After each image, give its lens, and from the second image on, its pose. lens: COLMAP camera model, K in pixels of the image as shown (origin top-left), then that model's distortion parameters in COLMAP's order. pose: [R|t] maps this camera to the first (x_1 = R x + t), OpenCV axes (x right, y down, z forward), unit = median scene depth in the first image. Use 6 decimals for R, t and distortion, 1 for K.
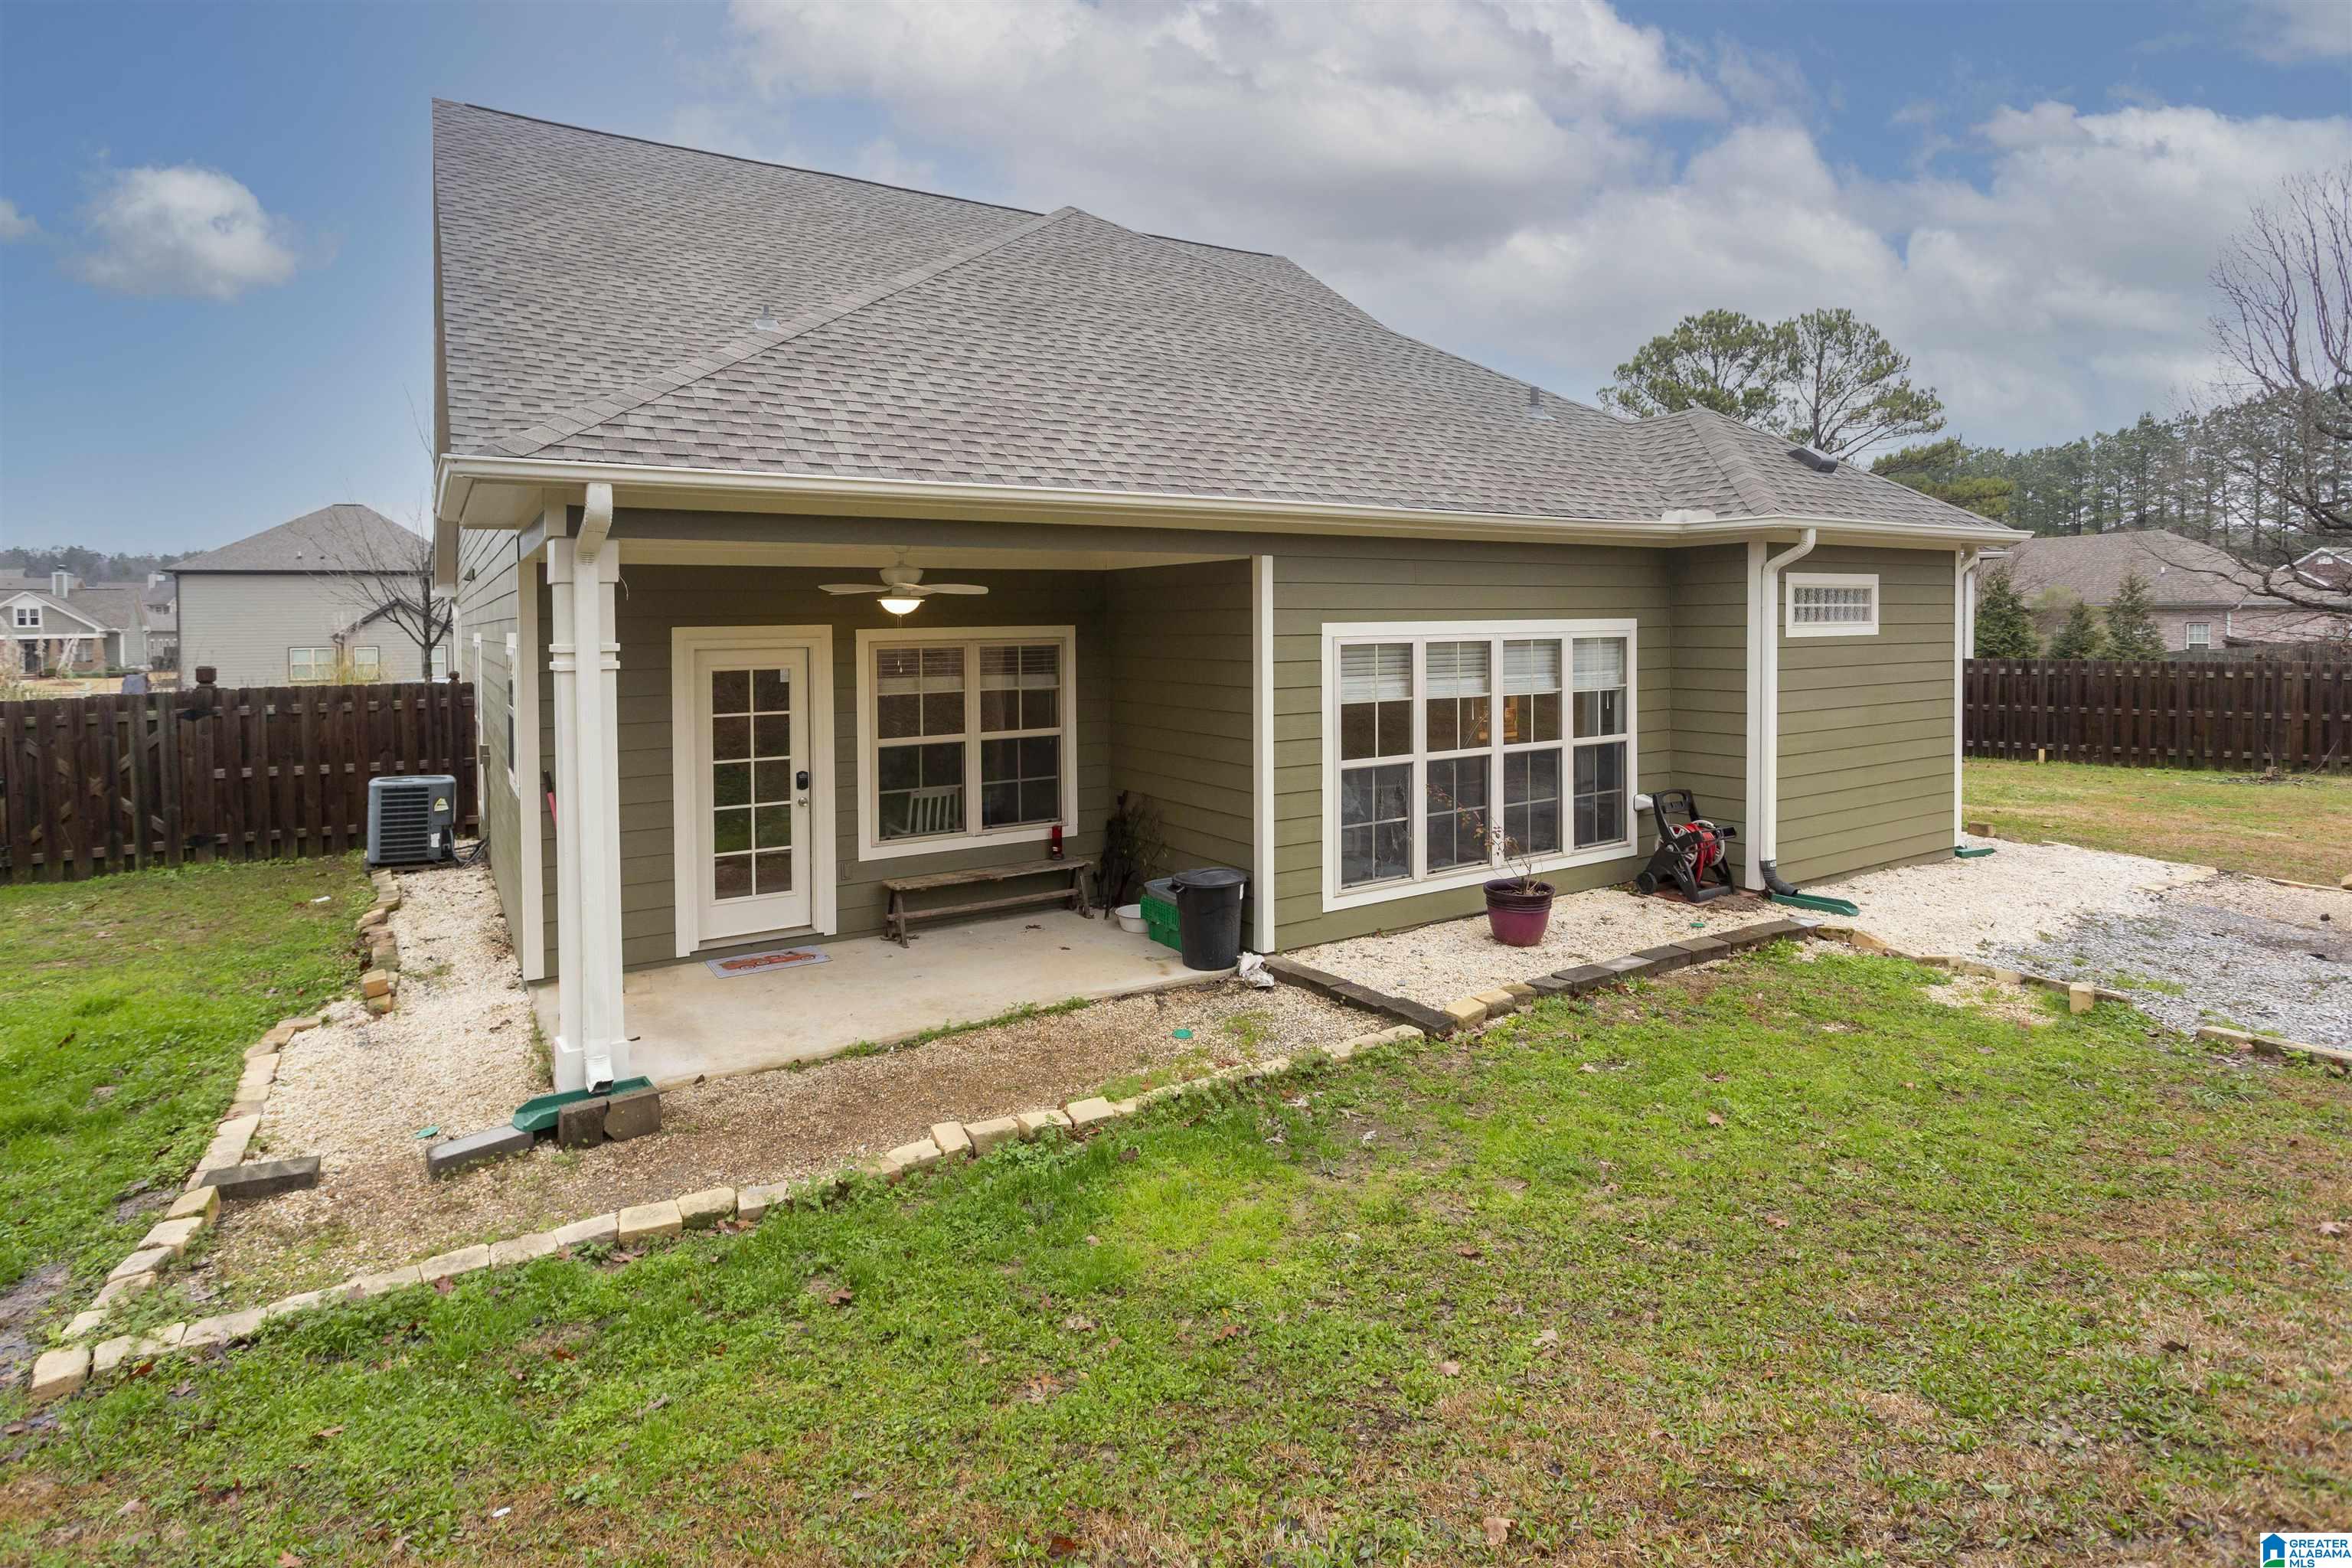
lens RADIAL K [[1182.4, 0, 1170.7], [0, 1182.4, 660.2], [0, 0, 1]] dist [-0.004397, 0.000000]
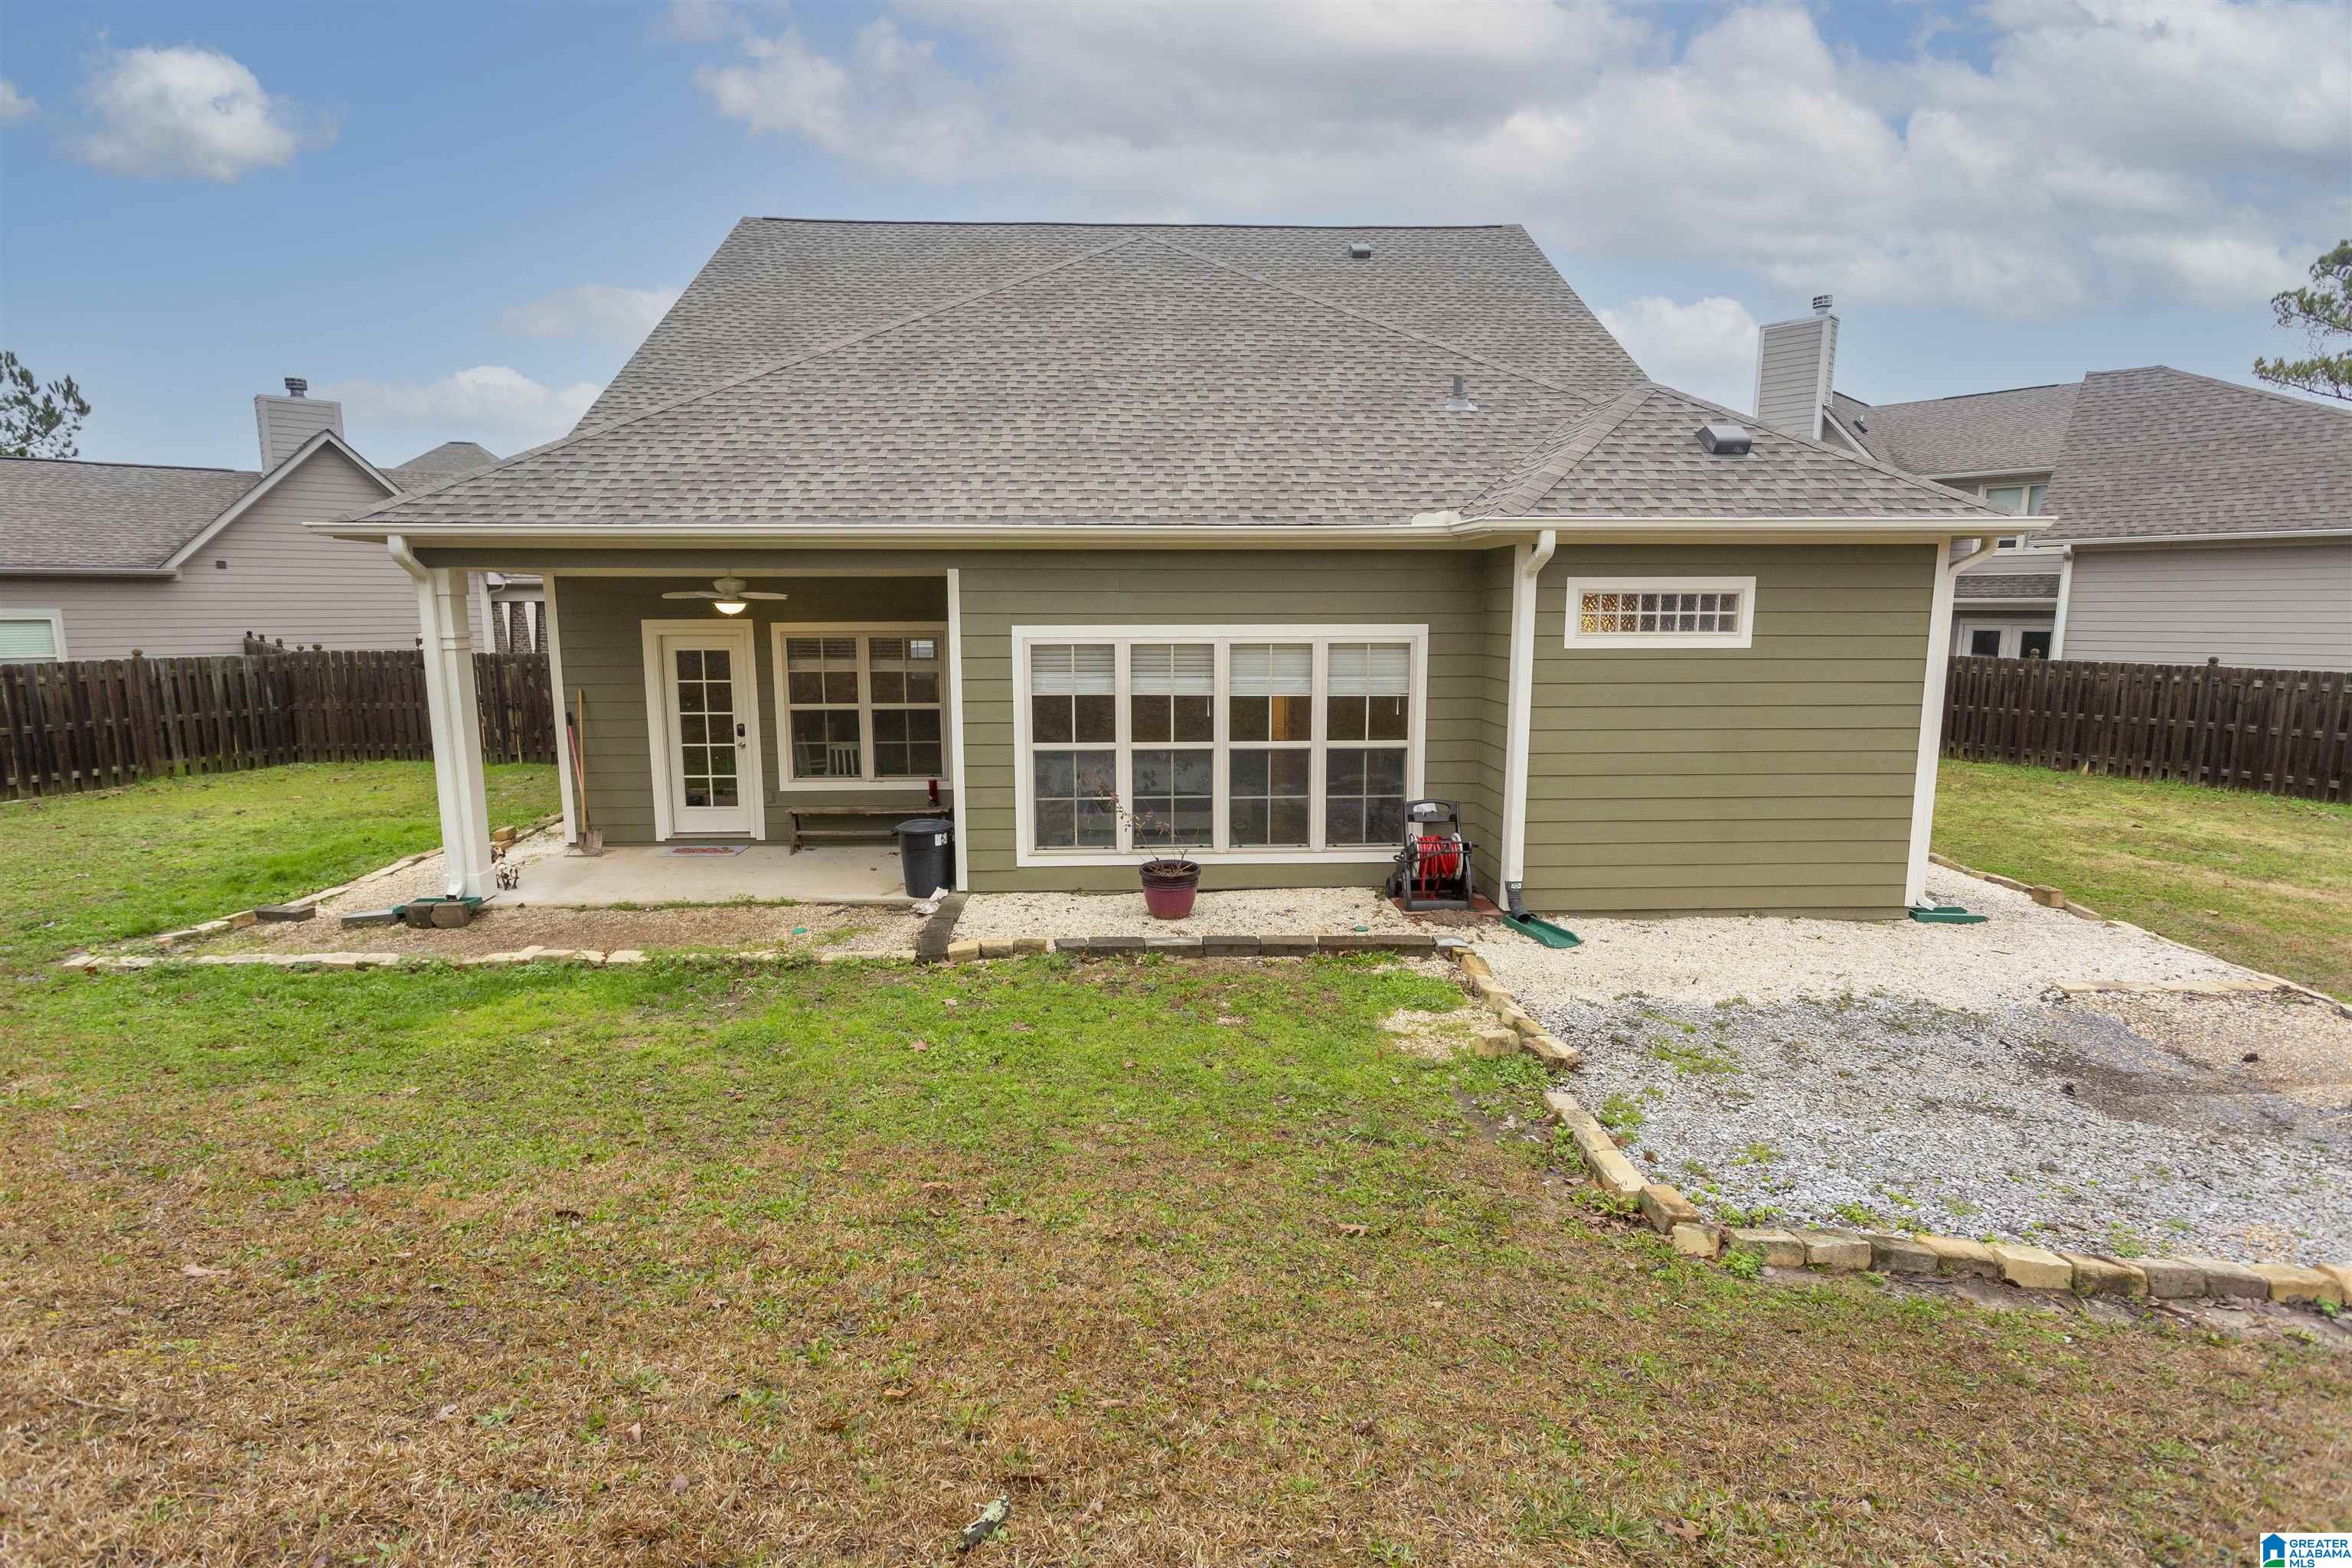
lens RADIAL K [[1115.8, 0, 1176.0], [0, 1115.8, 784.0], [0, 0, 1]] dist [0.005063, 0.000545]
pose [[0.869017, 0.089310, -0.486654, 0.790062], [-0.024860, 0.990213, 0.137330, -0.030572], [0.494156, -0.107244, 0.862733, 0.098240]]
